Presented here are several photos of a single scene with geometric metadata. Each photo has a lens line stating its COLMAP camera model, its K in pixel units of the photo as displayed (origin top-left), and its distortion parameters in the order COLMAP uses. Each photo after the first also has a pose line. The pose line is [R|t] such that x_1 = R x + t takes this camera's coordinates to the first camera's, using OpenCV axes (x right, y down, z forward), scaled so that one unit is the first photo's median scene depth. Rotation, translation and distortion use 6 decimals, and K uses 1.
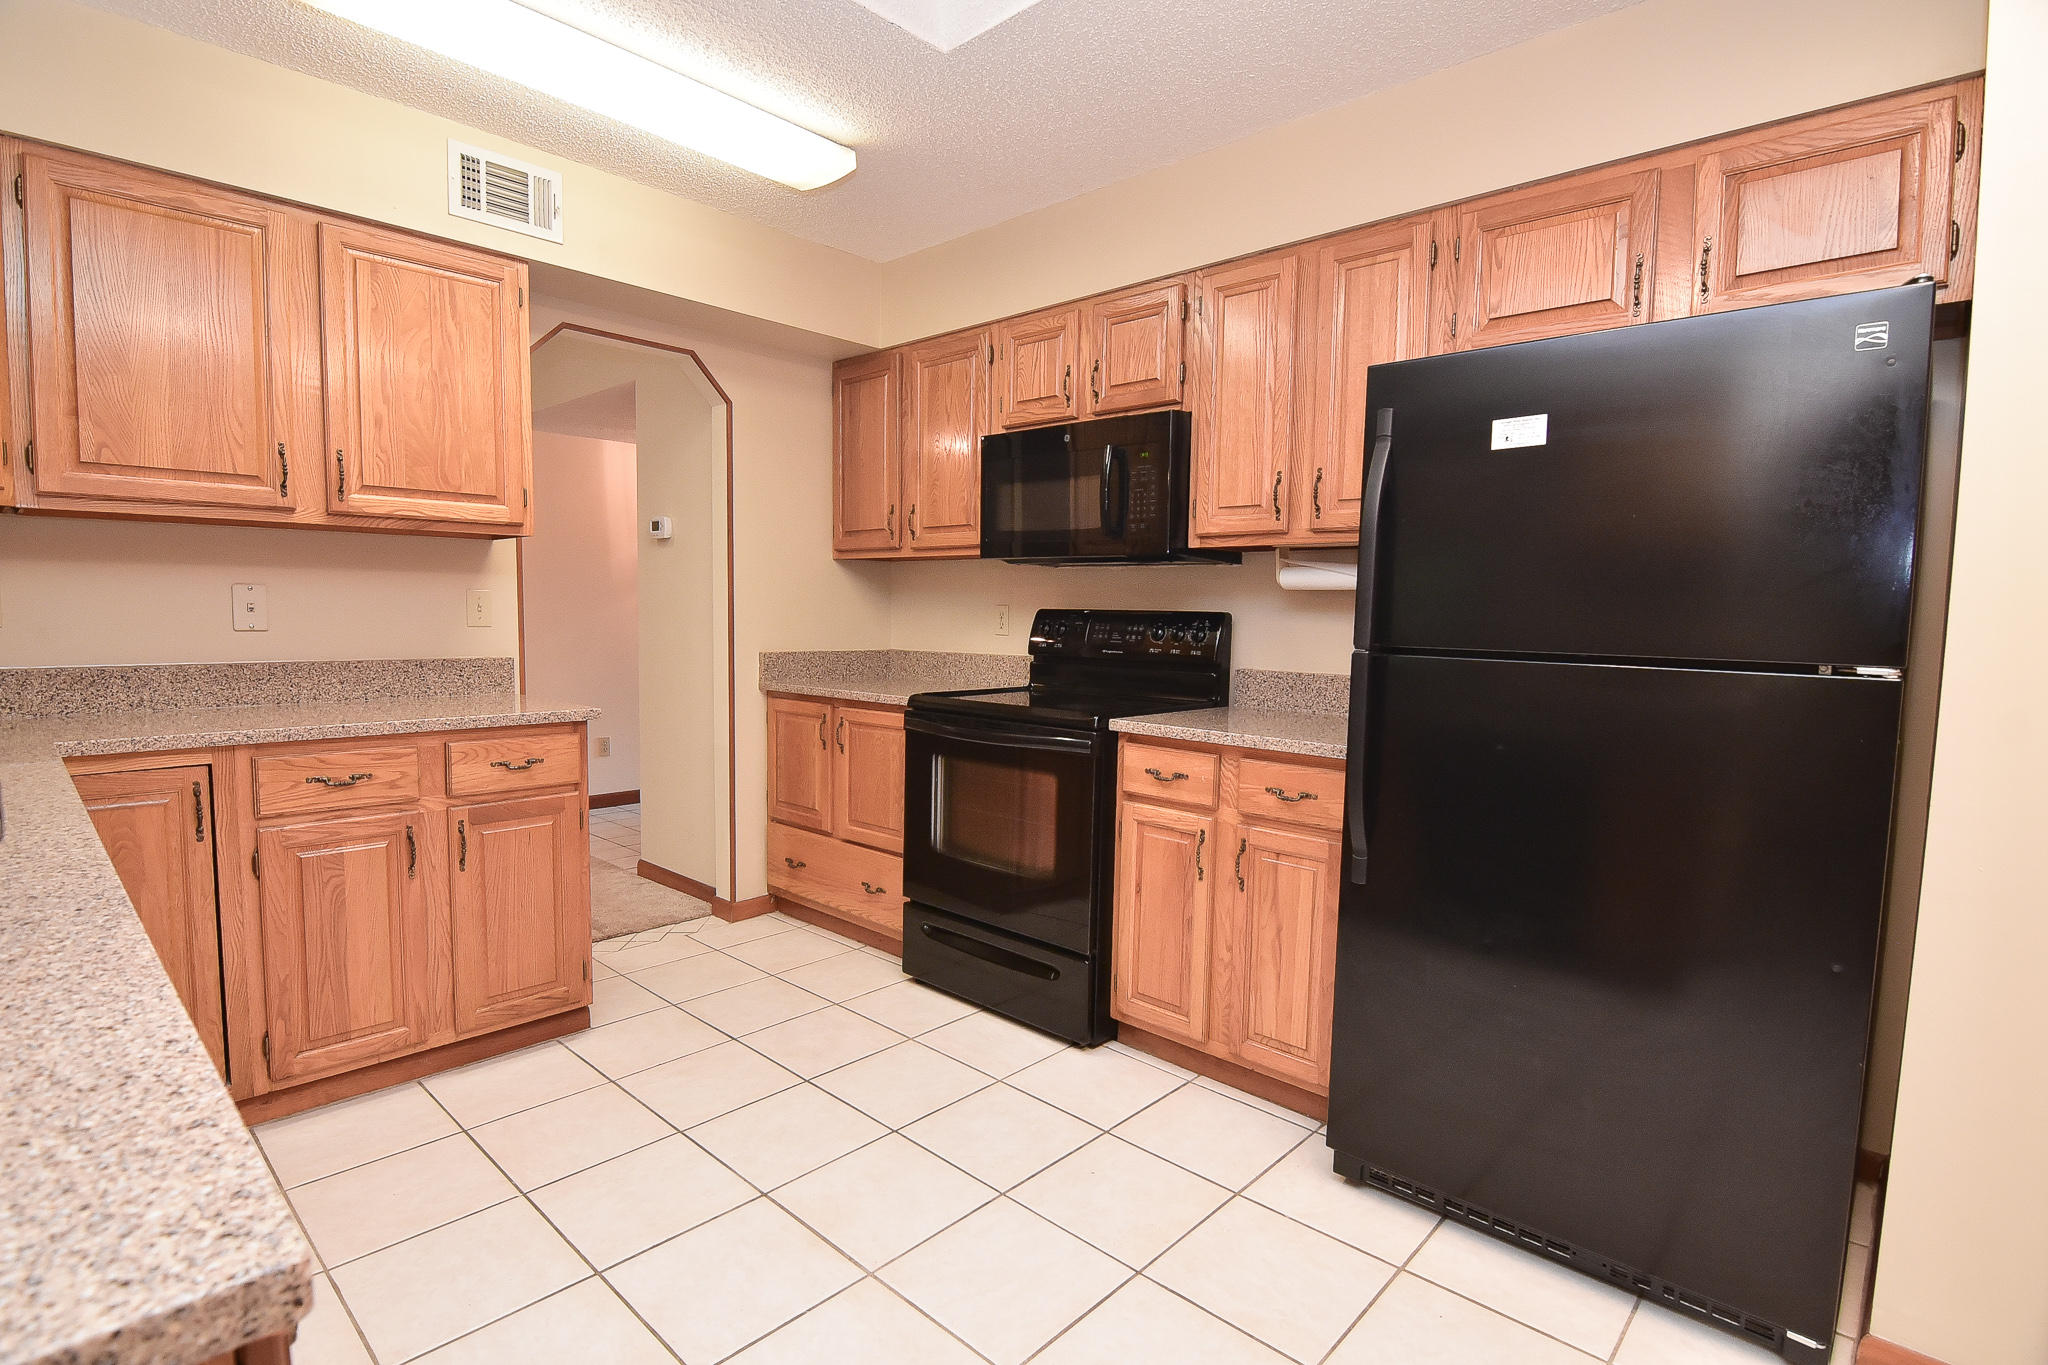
lens RADIAL K [[993.0, 0, 1021.5], [0, 993.0, 689.6], [0, 0, 1]] dist [-0.009789, -0.007697]
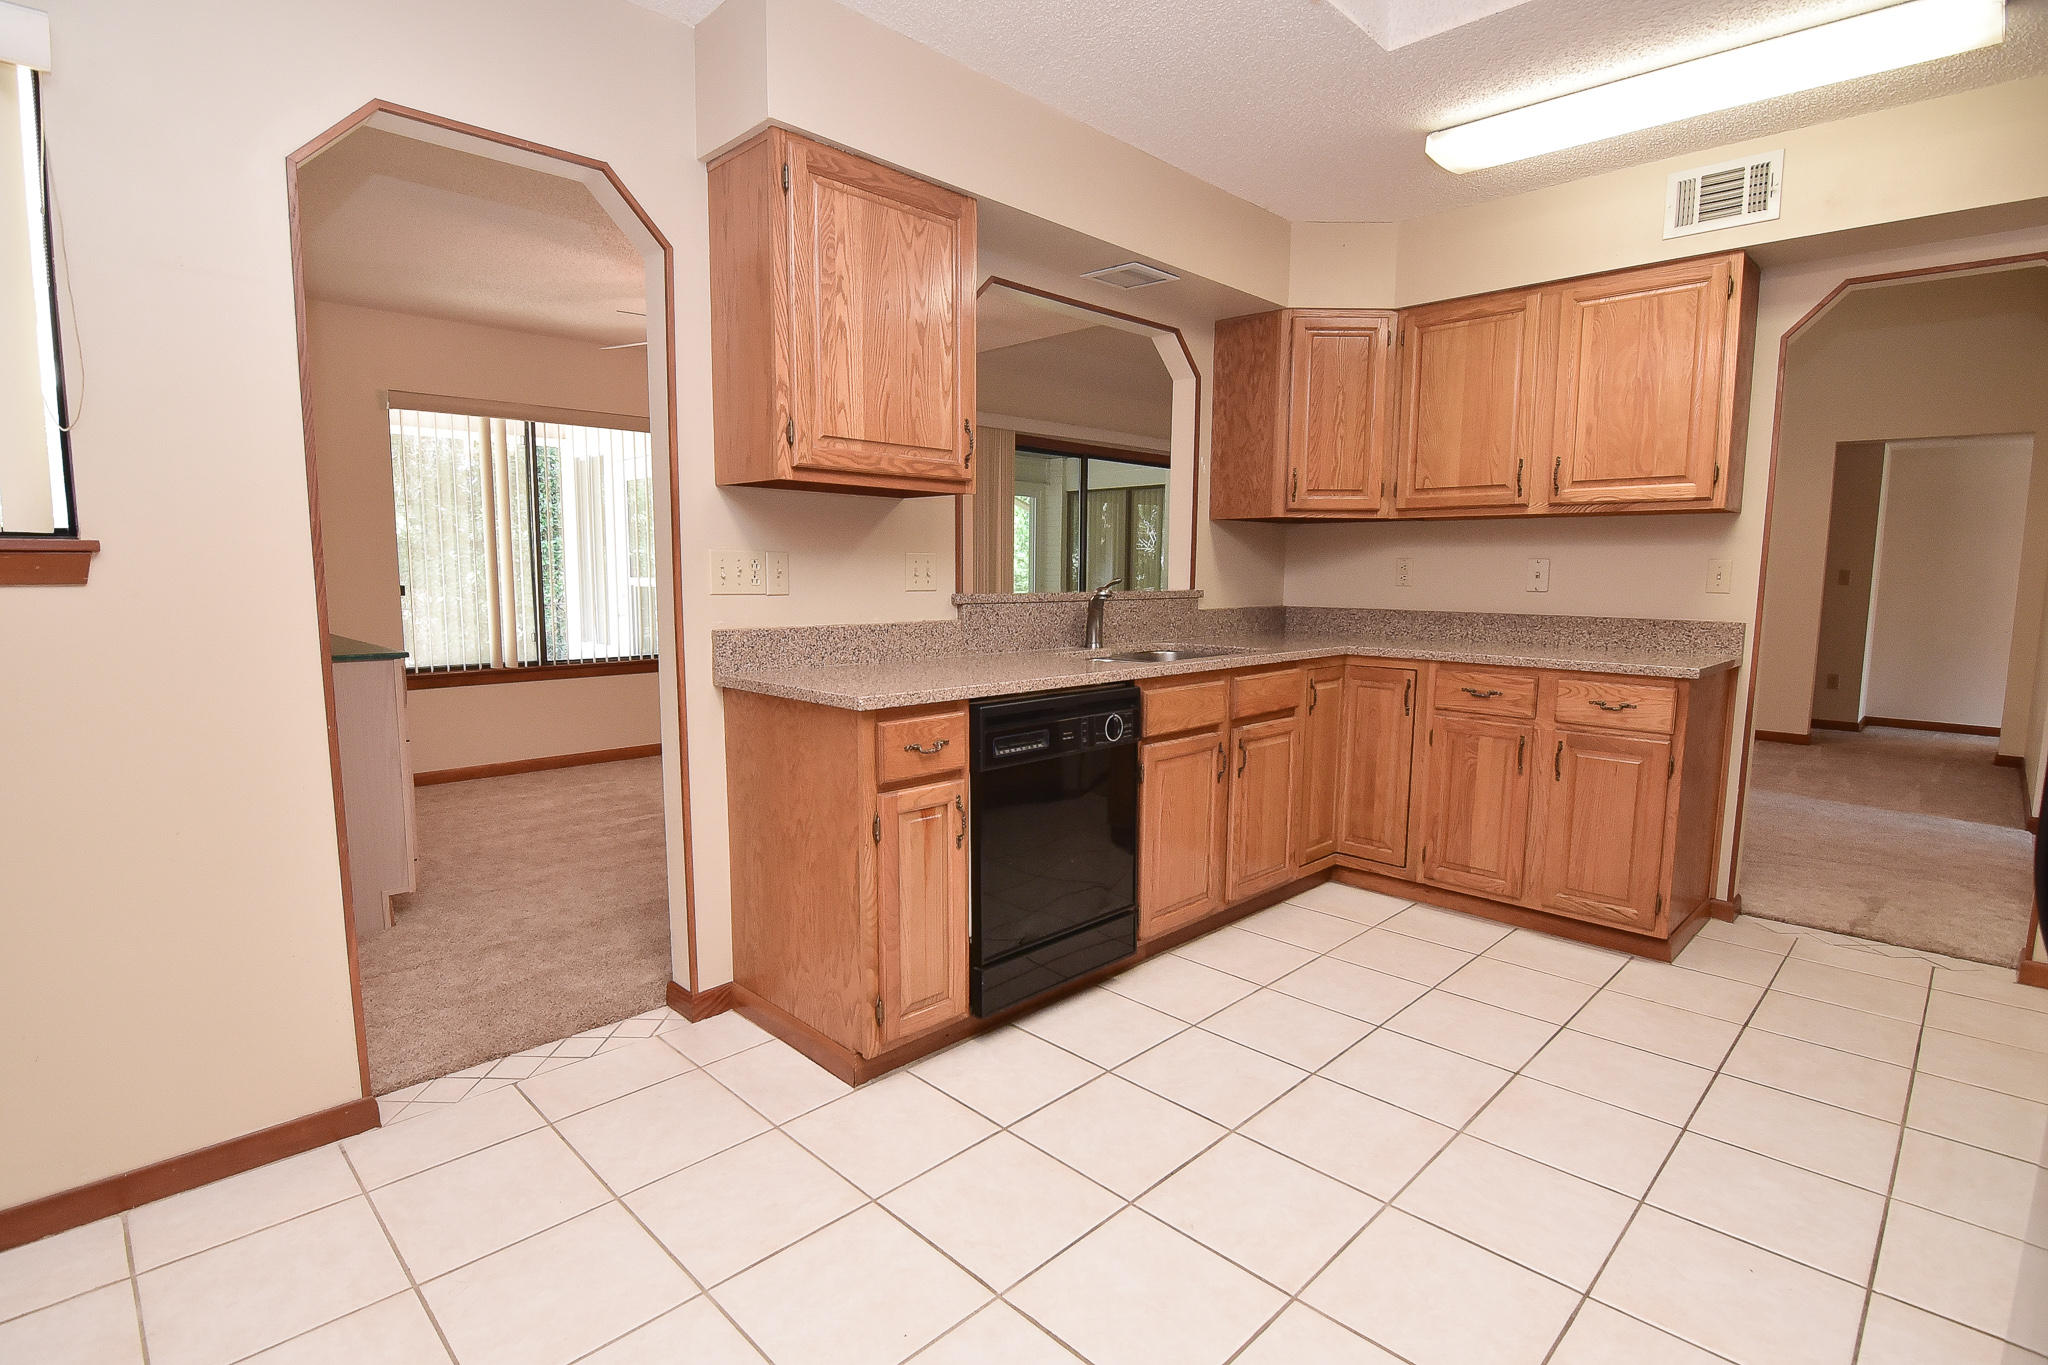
lens RADIAL K [[993.0, 0, 1021.1], [0, 993.0, 685.0], [0, 0, 1]] dist [-0.009789, -0.007697]
pose [[-0.035605, 0.103417, -0.994001, 0.706753], [-0.086651, 0.990566, 0.106164, -0.014343], [0.995602, 0.089912, -0.026308, 0.330192]]
